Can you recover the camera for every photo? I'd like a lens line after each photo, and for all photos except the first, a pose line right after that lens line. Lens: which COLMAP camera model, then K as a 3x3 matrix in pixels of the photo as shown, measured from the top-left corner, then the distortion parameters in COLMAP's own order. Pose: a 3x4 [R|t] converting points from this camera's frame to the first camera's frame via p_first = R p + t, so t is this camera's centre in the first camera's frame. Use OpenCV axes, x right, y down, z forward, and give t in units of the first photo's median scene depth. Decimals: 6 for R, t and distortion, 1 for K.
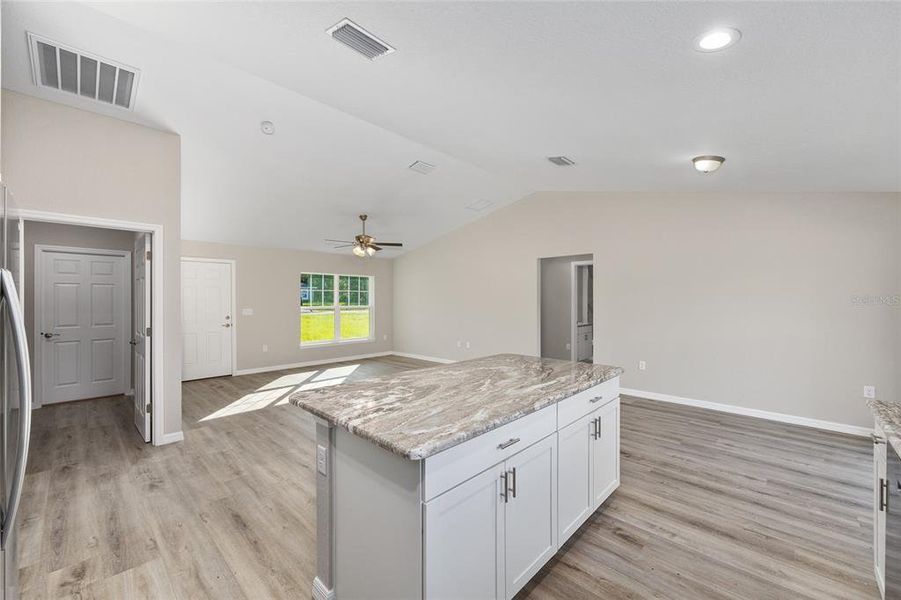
lens RADIAL K [[359.4, 0, 450.5], [0, 359.4, 300.0], [0, 0, 1]] dist [-0.000032, -0.000559]
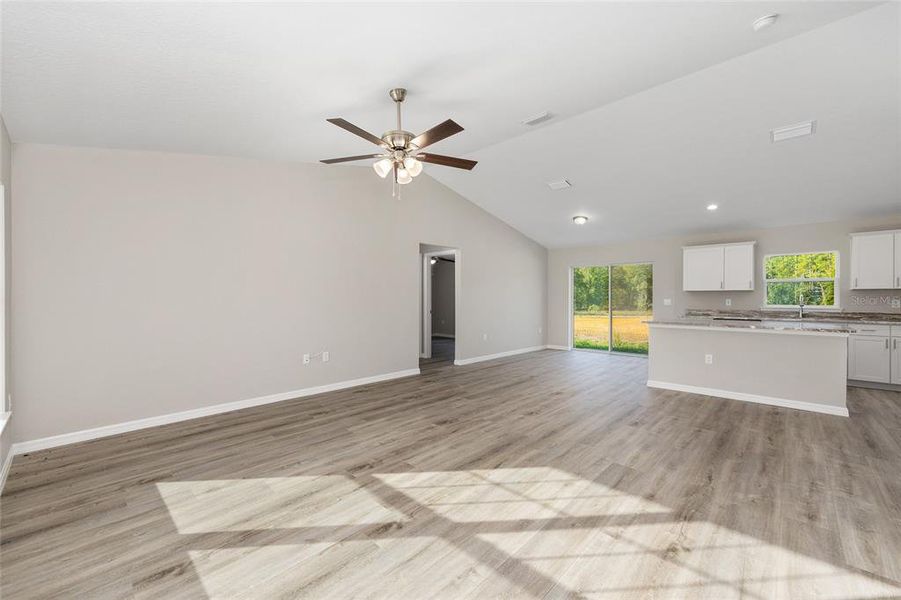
lens RADIAL K [[359.4, 0, 450.5], [0, 359.4, 300.0], [0, 0, 1]] dist [-0.000032, -0.000559]
pose [[-0.003103, -0.003063, 0.999990, -1.193764], [-0.006079, 0.999977, 0.003044, 0.046271], [-0.999977, -0.006069, -0.003122, 1.598848]]
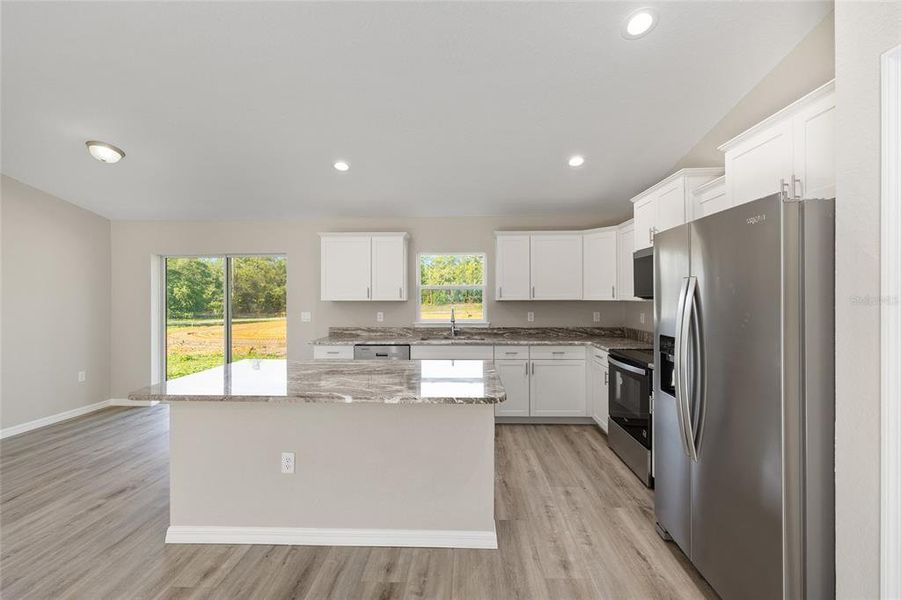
lens RADIAL K [[359.4, 0, 450.5], [0, 359.4, 300.0], [0, 0, 1]] dist [-0.000032, -0.000559]
pose [[-0.659839, -0.003350, 0.751400, -0.567586], [0.000189, 0.999989, 0.004624, -0.006657], [-0.751407, 0.003193, -0.659831, 0.904278]]
